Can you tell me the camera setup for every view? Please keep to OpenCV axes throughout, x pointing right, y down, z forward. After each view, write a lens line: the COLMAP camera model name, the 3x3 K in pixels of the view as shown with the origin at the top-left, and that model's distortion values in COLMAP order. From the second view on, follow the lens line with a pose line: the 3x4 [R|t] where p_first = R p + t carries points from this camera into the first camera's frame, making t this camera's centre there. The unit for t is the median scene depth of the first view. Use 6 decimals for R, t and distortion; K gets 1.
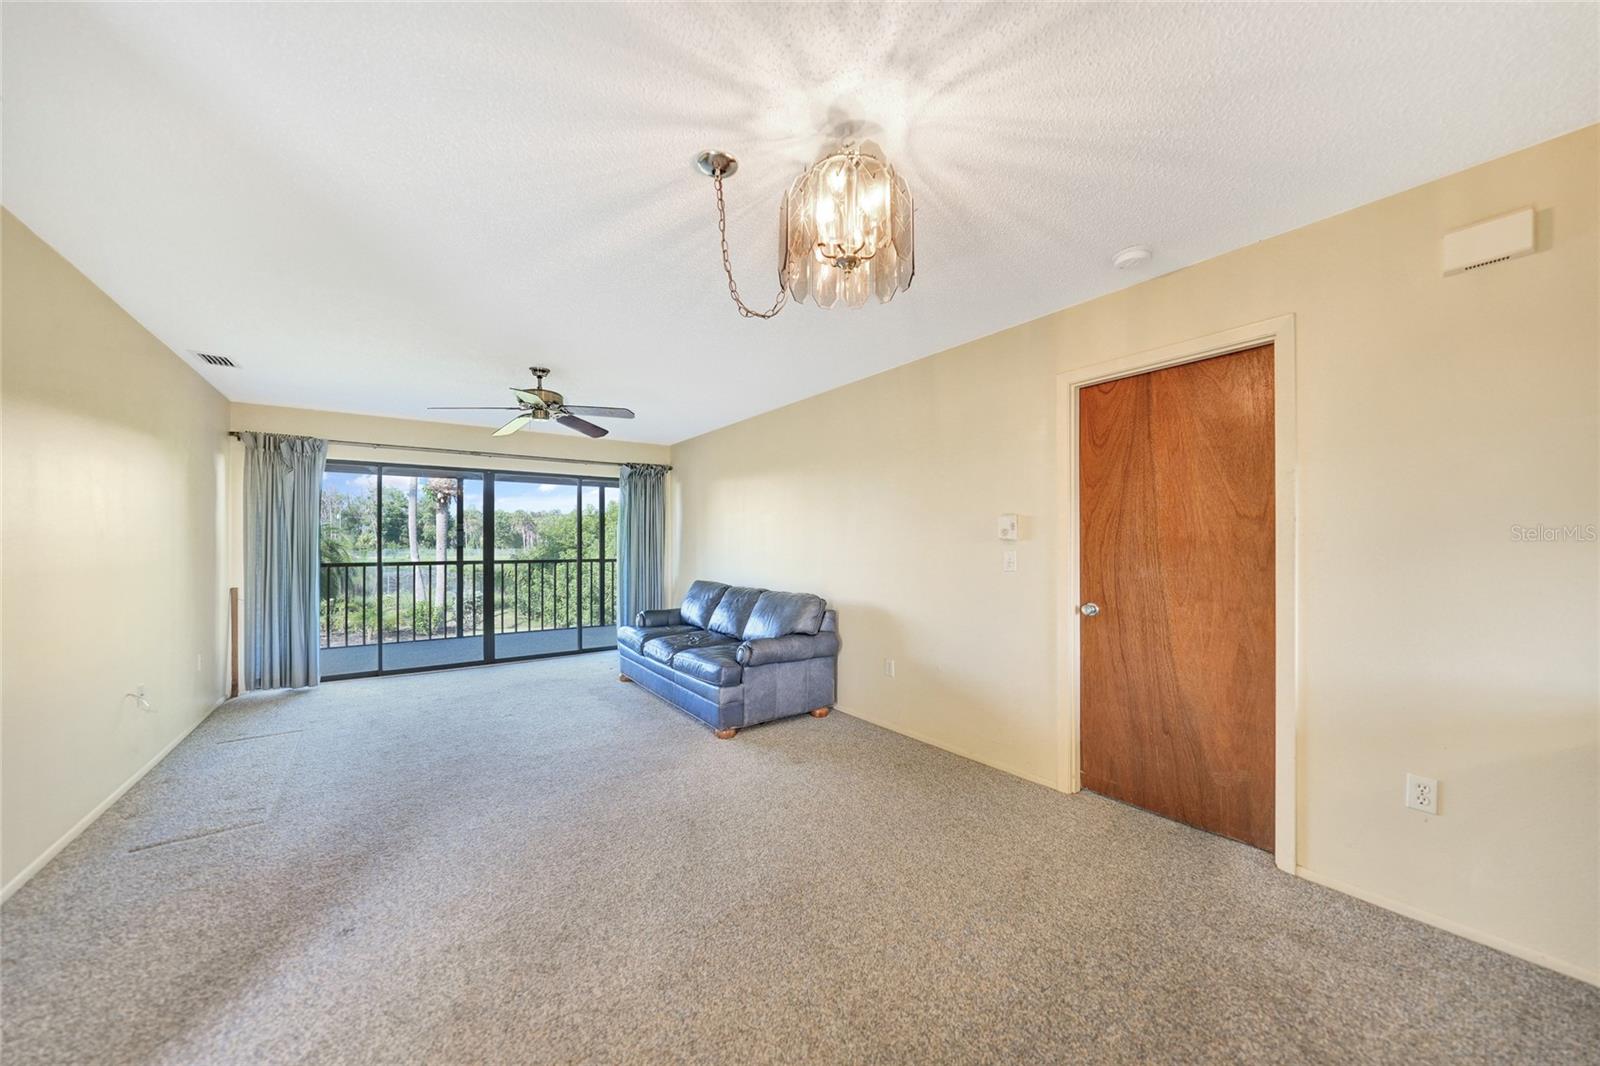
lens RADIAL K [[563.2, 0, 804.5], [0, 563.2, 538.7], [0, 0, 1]] dist [-0.016153, 0.002495]
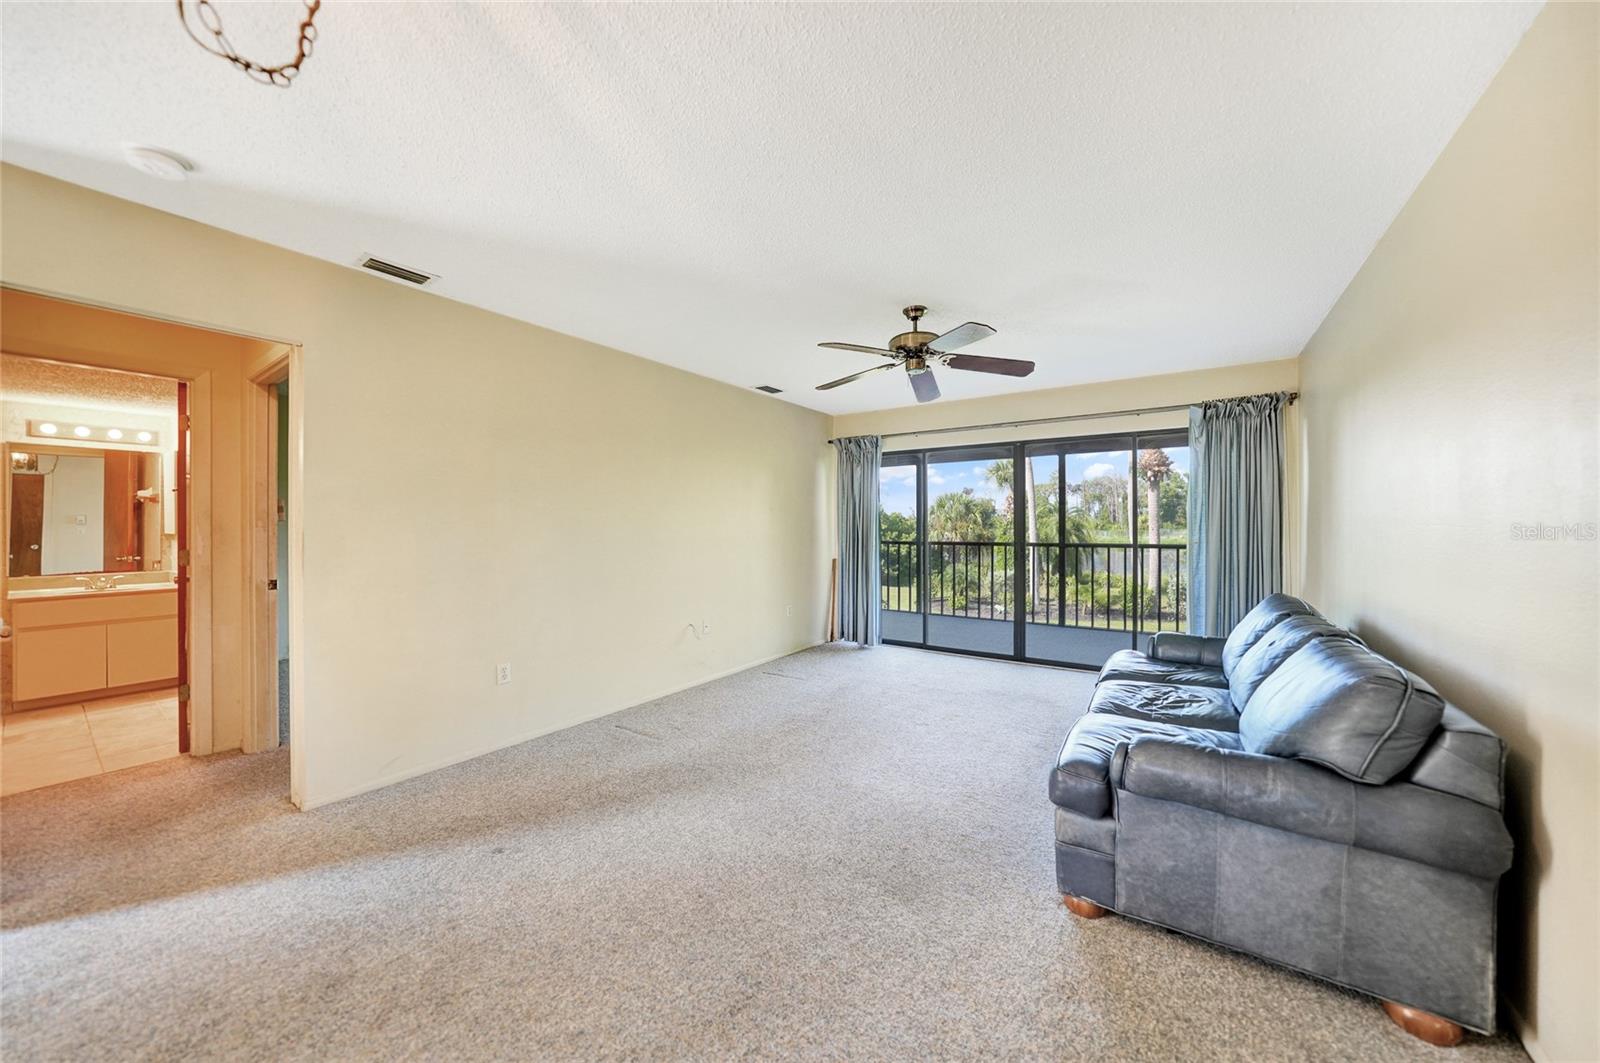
lens RADIAL K [[563.2, 0, 796.2], [0, 563.2, 525.9], [0, 0, 1]] dist [-0.016153, 0.002495]
pose [[0.326486, 0.002930, -0.945197, 0.224891], [0.007123, 0.999959, 0.005560, 0.003888], [0.945175, -0.008548, 0.326452, 0.540256]]
